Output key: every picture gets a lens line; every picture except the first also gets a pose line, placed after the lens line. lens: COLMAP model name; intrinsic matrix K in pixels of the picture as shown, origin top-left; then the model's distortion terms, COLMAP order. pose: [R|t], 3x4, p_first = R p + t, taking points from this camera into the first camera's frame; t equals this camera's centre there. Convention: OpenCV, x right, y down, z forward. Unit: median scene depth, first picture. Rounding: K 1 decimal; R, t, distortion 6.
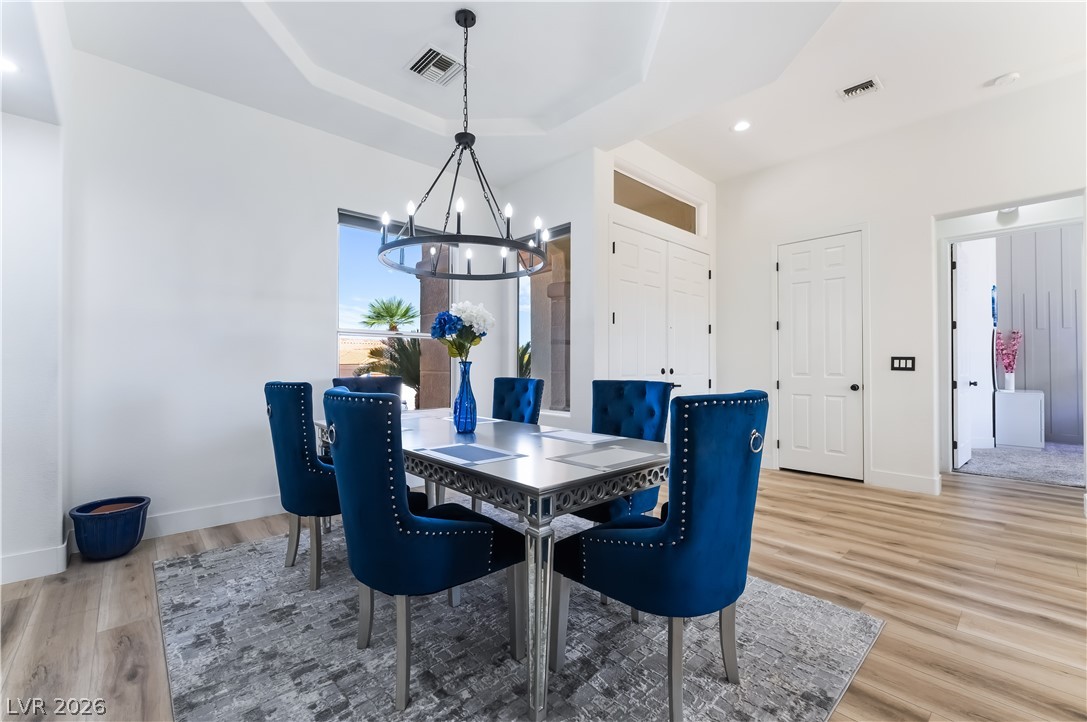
lens RADIAL K [[442.2, 0, 546.9], [0, 442.2, 362.8], [0, 0, 1]] dist [-0.000810, 0.000058]
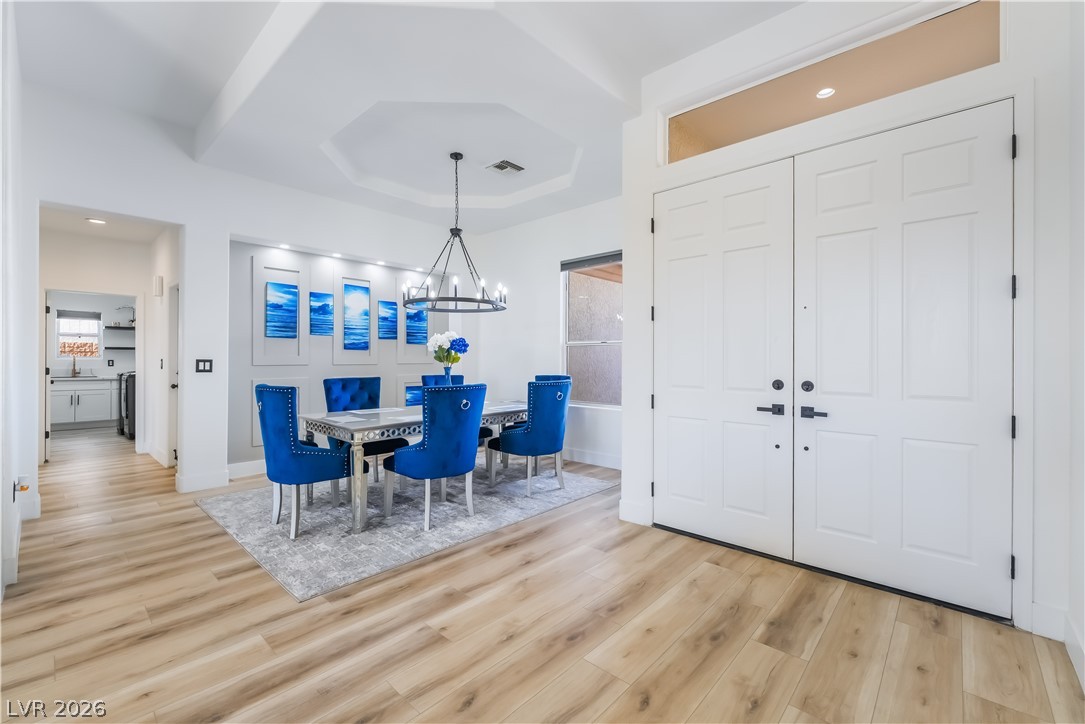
lens RADIAL K [[443.9, 0, 543.7], [0, 443.9, 362.4], [0, 0, 1]] dist [0.001160, -0.000182]
pose [[0.994823, 0.012441, 0.100863, -0.015736], [-0.012959, 0.999906, 0.004484, -0.013157], [-0.100798, -0.005768, 0.994890, -0.741315]]
